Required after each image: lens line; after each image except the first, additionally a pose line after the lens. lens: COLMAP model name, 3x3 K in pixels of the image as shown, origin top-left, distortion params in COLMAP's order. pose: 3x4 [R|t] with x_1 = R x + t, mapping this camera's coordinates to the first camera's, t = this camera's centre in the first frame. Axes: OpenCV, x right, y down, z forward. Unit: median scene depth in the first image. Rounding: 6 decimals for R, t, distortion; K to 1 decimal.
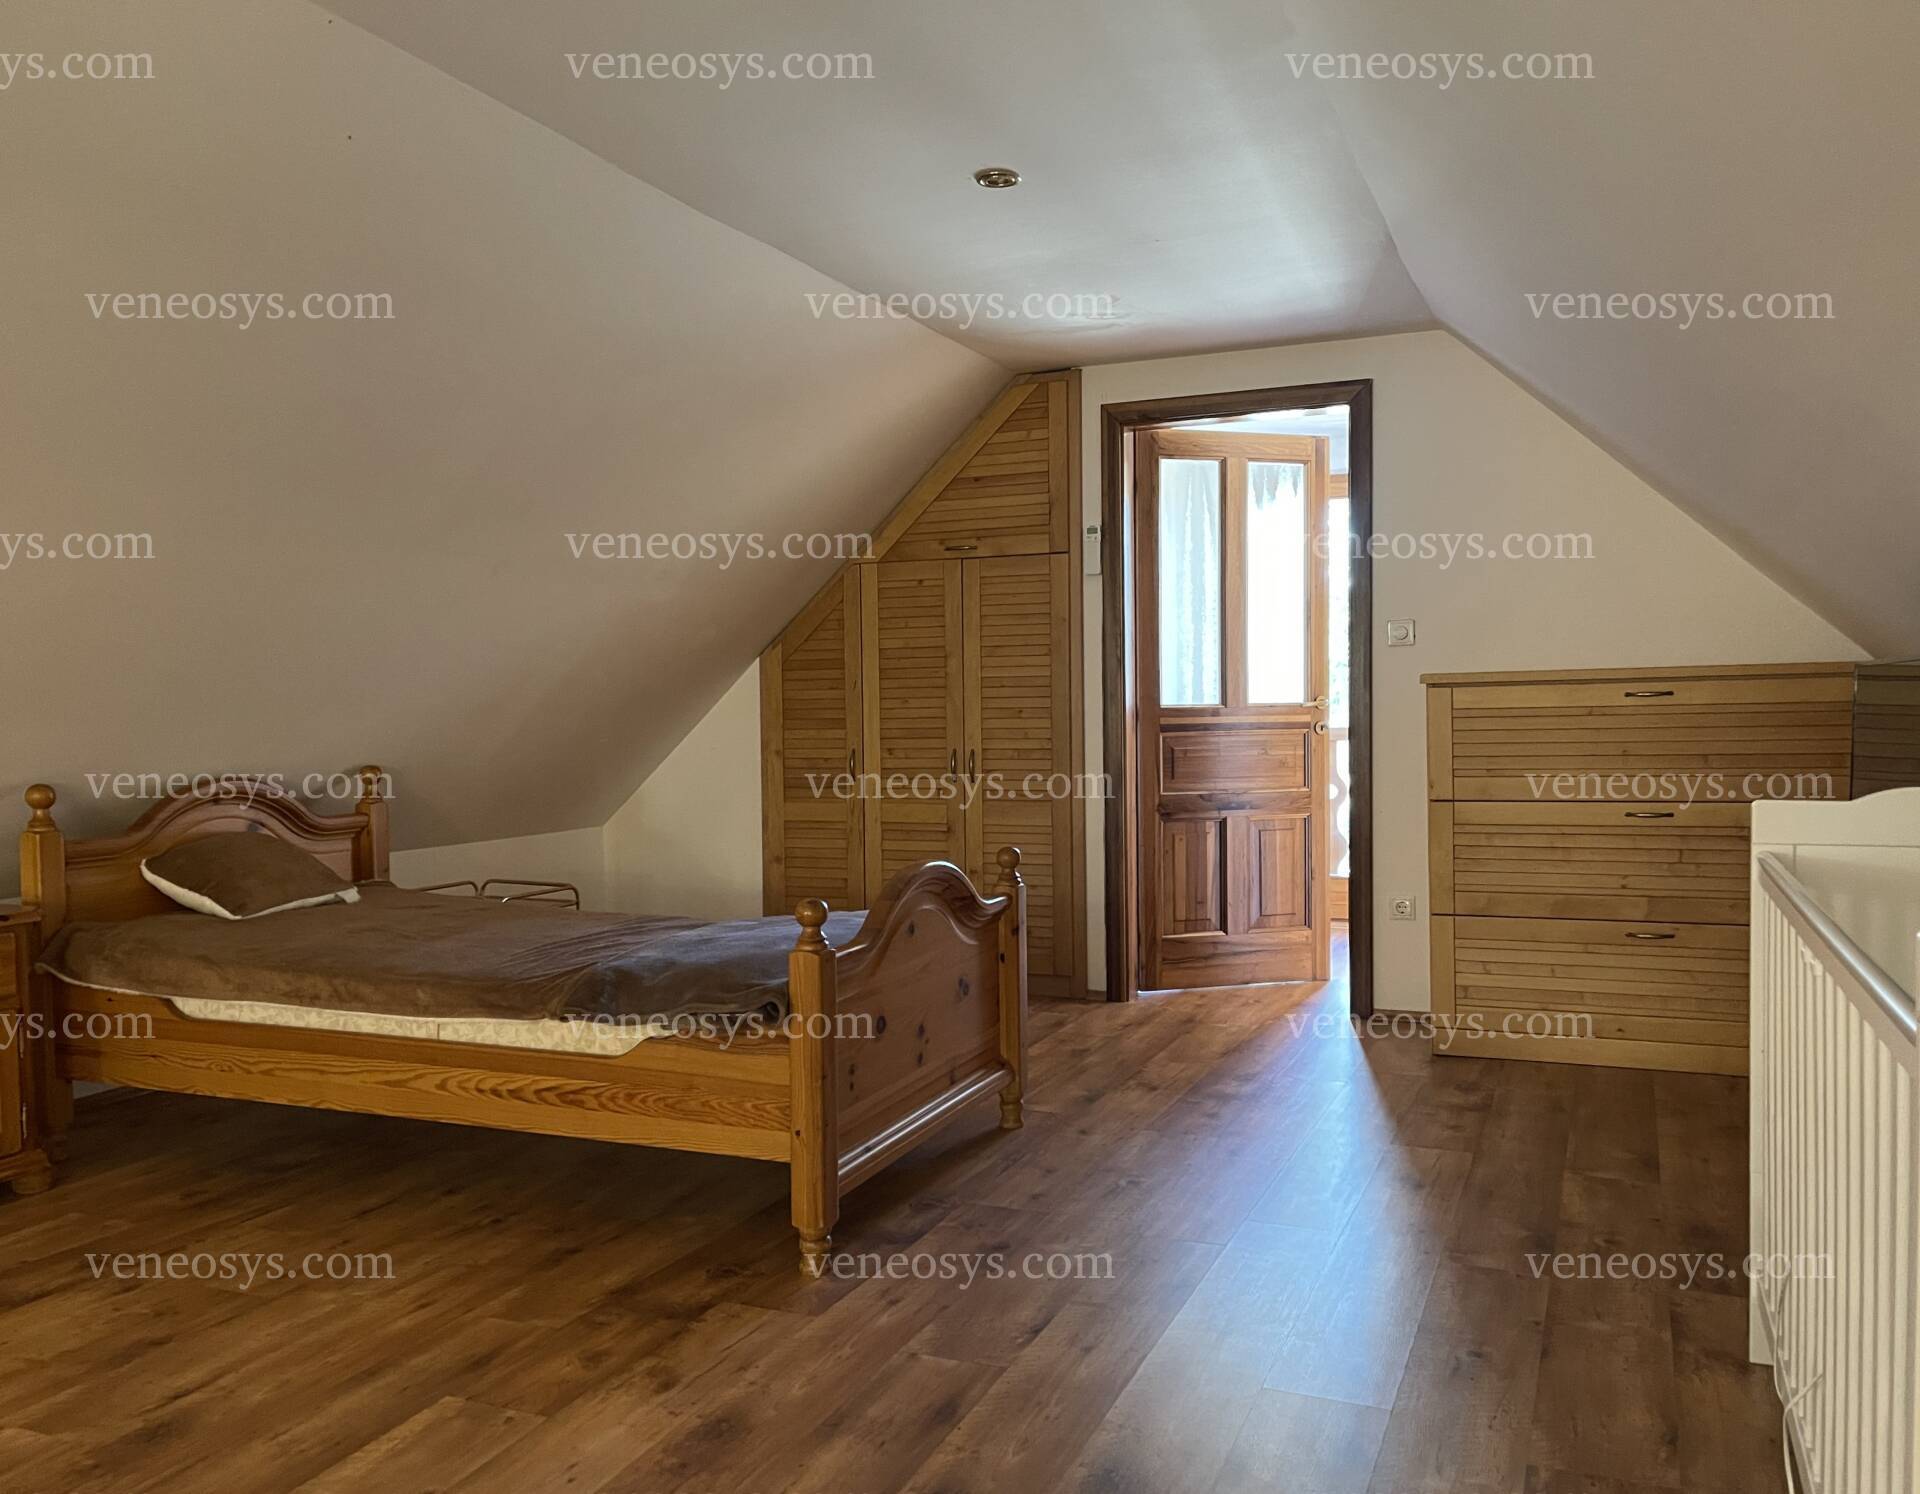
lens RADIAL K [[1506.1, 0, 981.6], [0, 1506.1, 766.1], [0, 0, 1]] dist [0.074204, -0.093651]
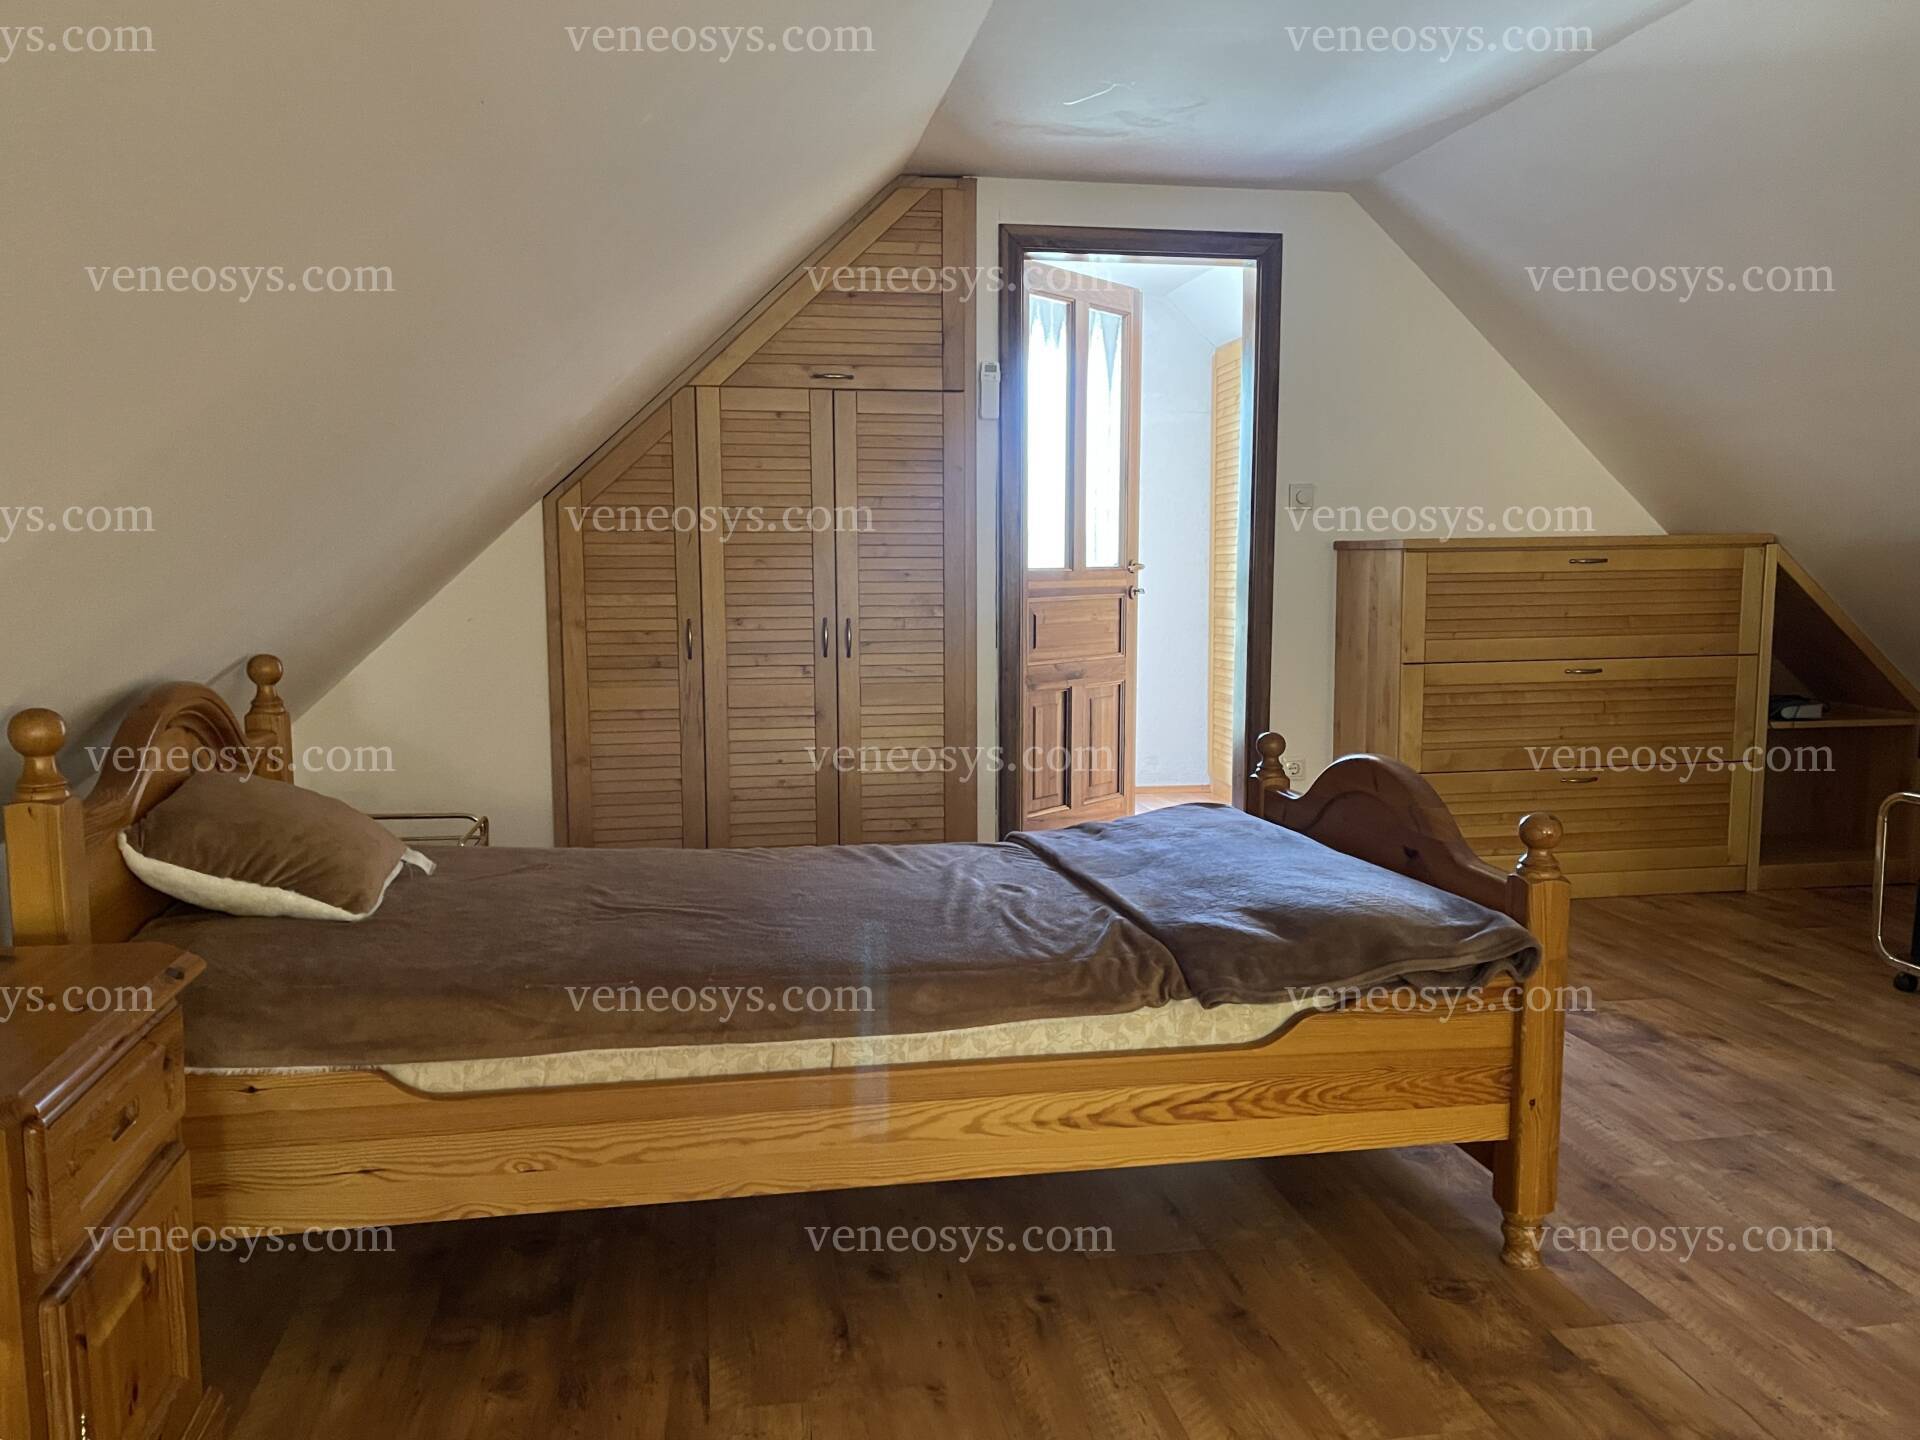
lens RADIAL K [[1470.1, 0, 964.6], [0, 1470.1, 732.5], [0, 0, 1]] dist [0.071411, -0.101159]
pose [[0.842536, -0.052588, 0.536067, -0.513701], [0.013643, 0.996987, 0.076362, -0.011910], [-0.538468, -0.057024, 0.840714, 0.333121]]
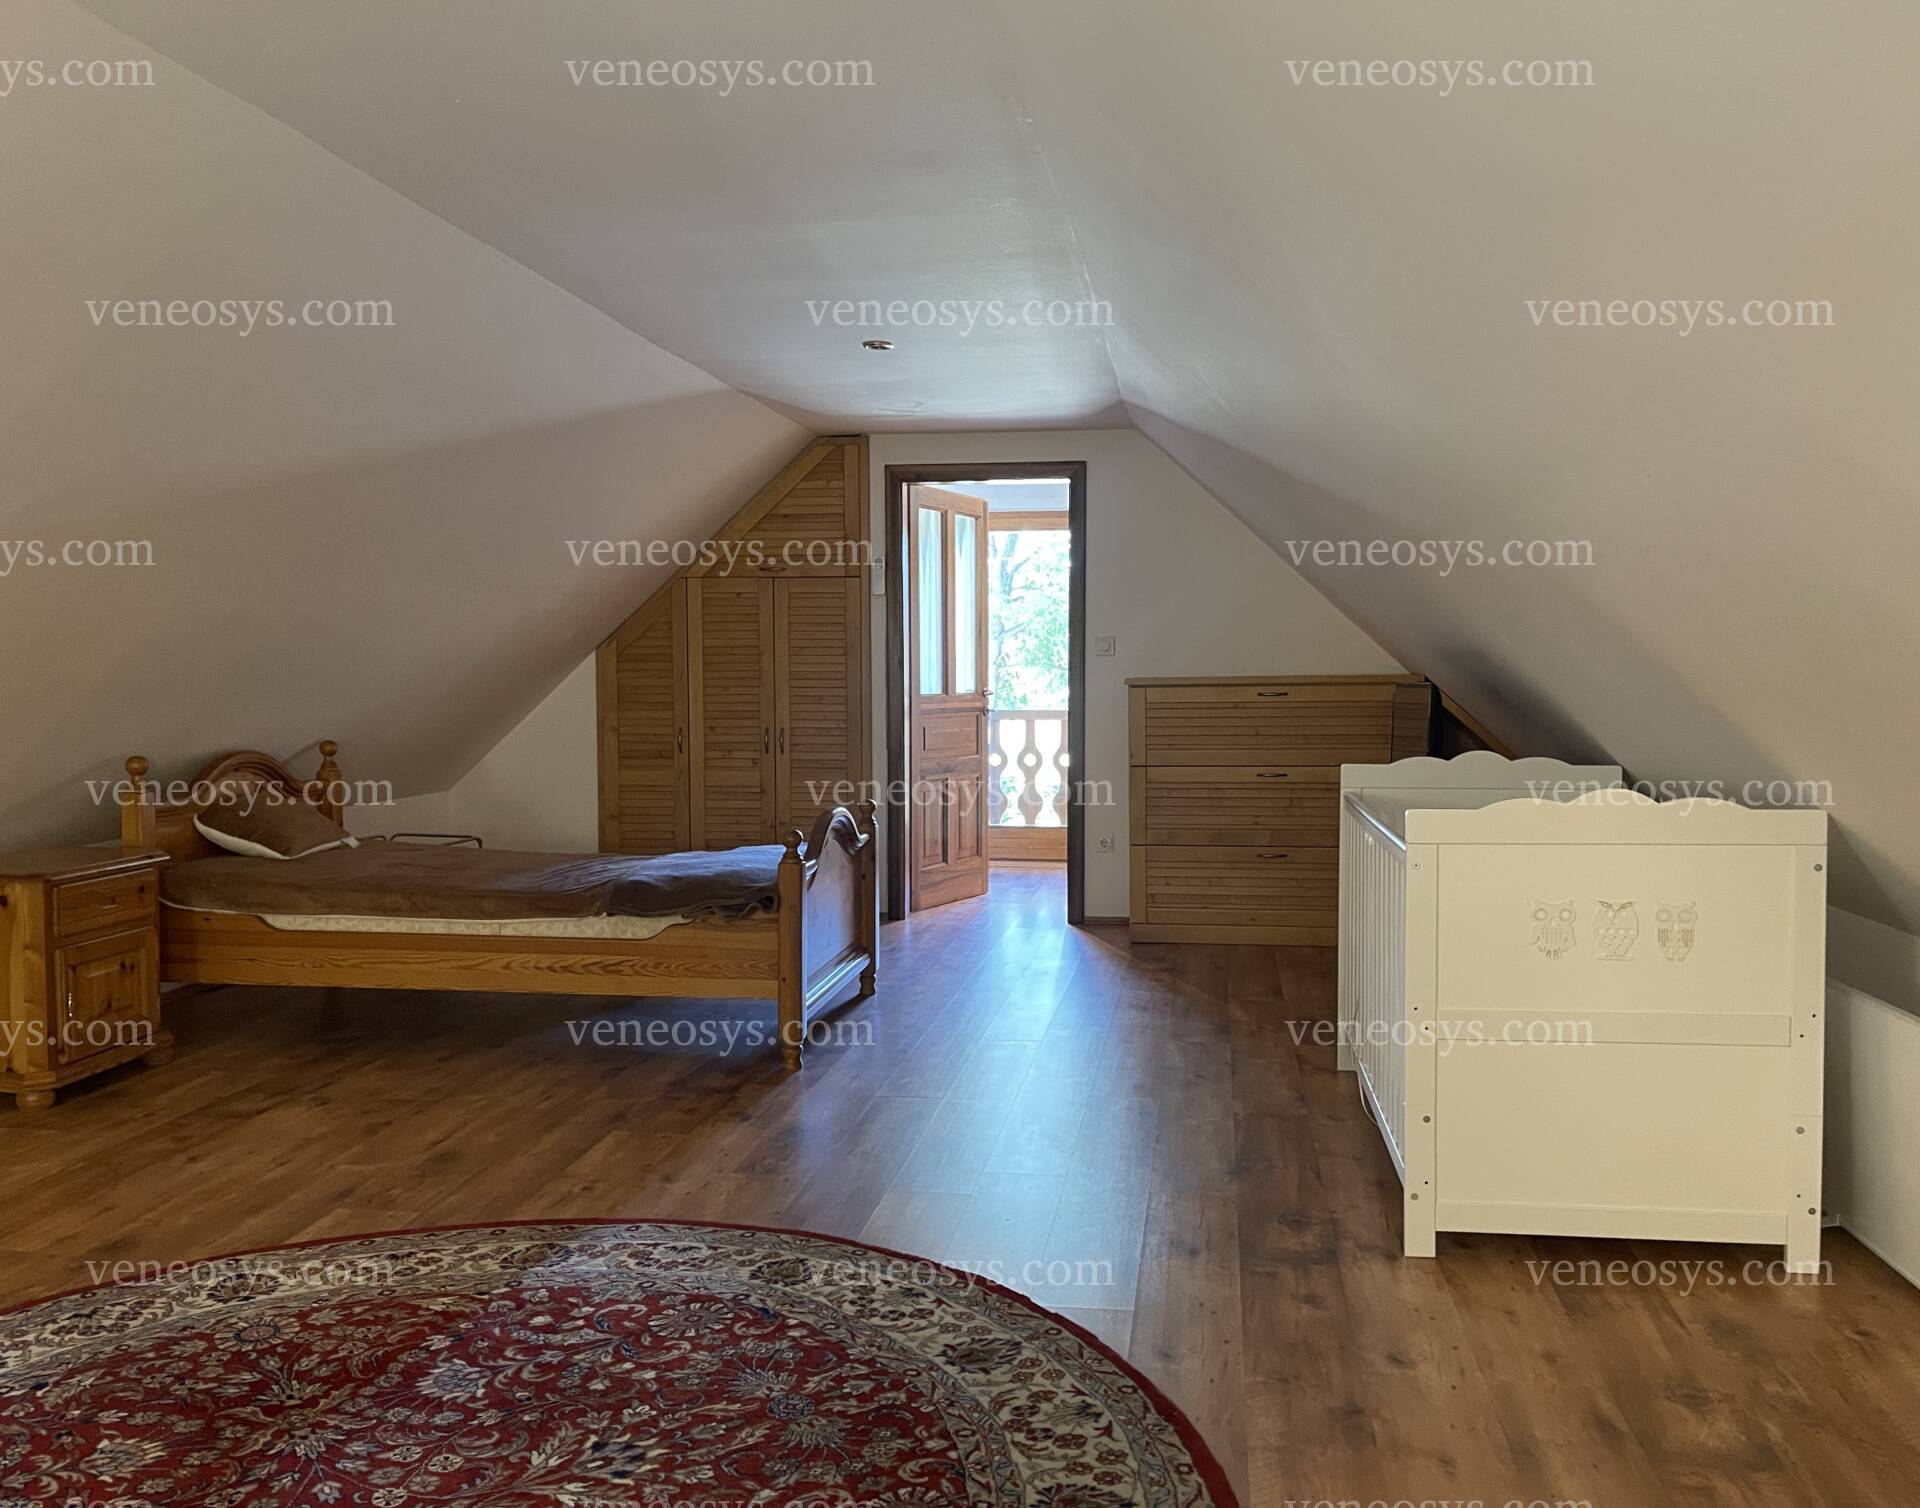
lens RADIAL K [[1507.5, 0, 1010.9], [0, 1507.5, 758.9], [0, 0, 1]] dist [0.021352, -0.001489]
pose [[0.964783, -0.002057, 0.263038, -0.197933], [-0.001967, 0.999885, 0.015035, -0.005502], [-0.263039, -0.015023, 0.964668, -0.360484]]
